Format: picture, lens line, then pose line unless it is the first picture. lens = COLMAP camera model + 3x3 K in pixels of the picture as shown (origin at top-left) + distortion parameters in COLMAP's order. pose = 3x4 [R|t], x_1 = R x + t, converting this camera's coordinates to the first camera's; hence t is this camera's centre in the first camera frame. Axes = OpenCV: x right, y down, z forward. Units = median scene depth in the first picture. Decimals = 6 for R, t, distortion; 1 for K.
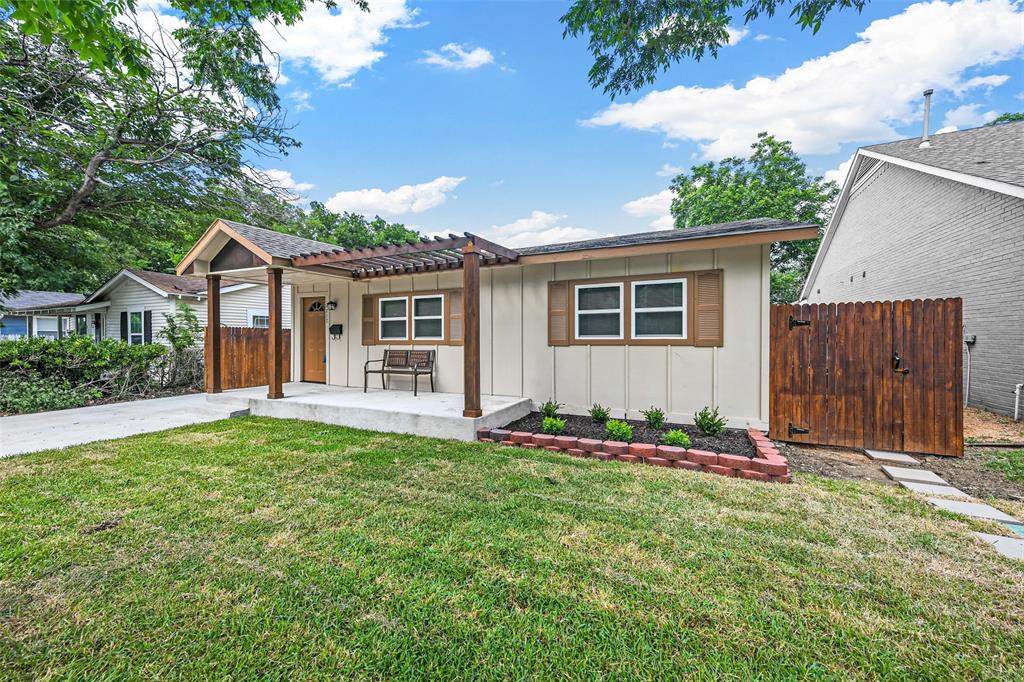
lens RADIAL K [[403.1, 0, 514.1], [0, 403.1, 343.4], [0, 0, 1]] dist [0.016439, 0.000009]
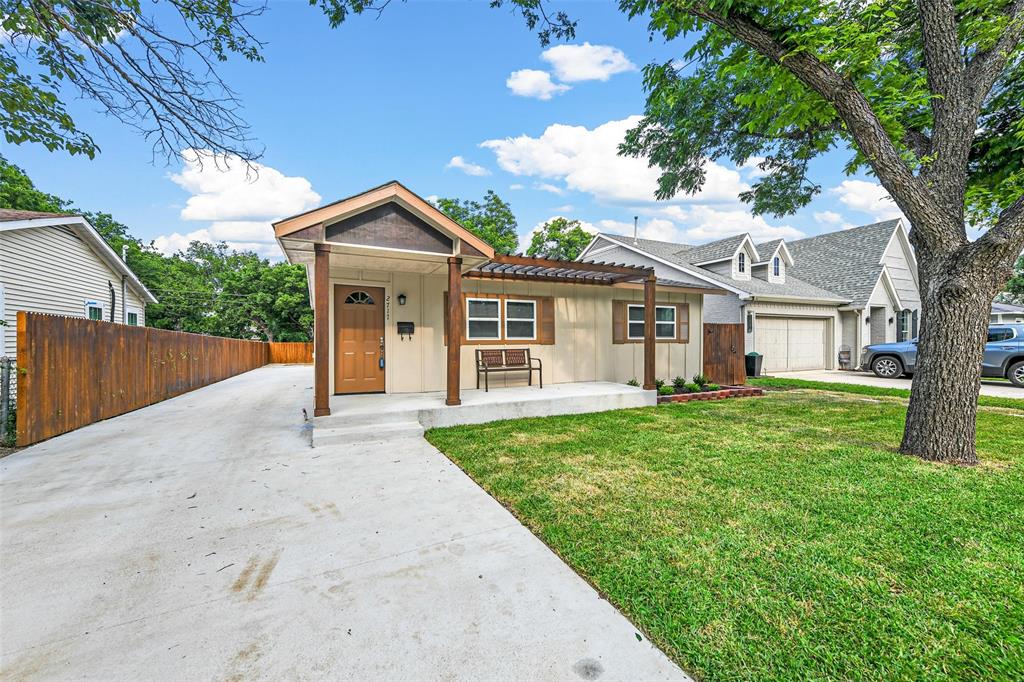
lens RADIAL K [[403.1, 0, 514.1], [0, 403.1, 343.4], [0, 0, 1]] dist [0.016439, 0.000009]
pose [[0.610393, -0.003656, 0.792090, -1.094648], [0.010850, 0.999934, -0.003746, 0.005781], [-0.792024, 0.010881, 0.610392, 0.326031]]
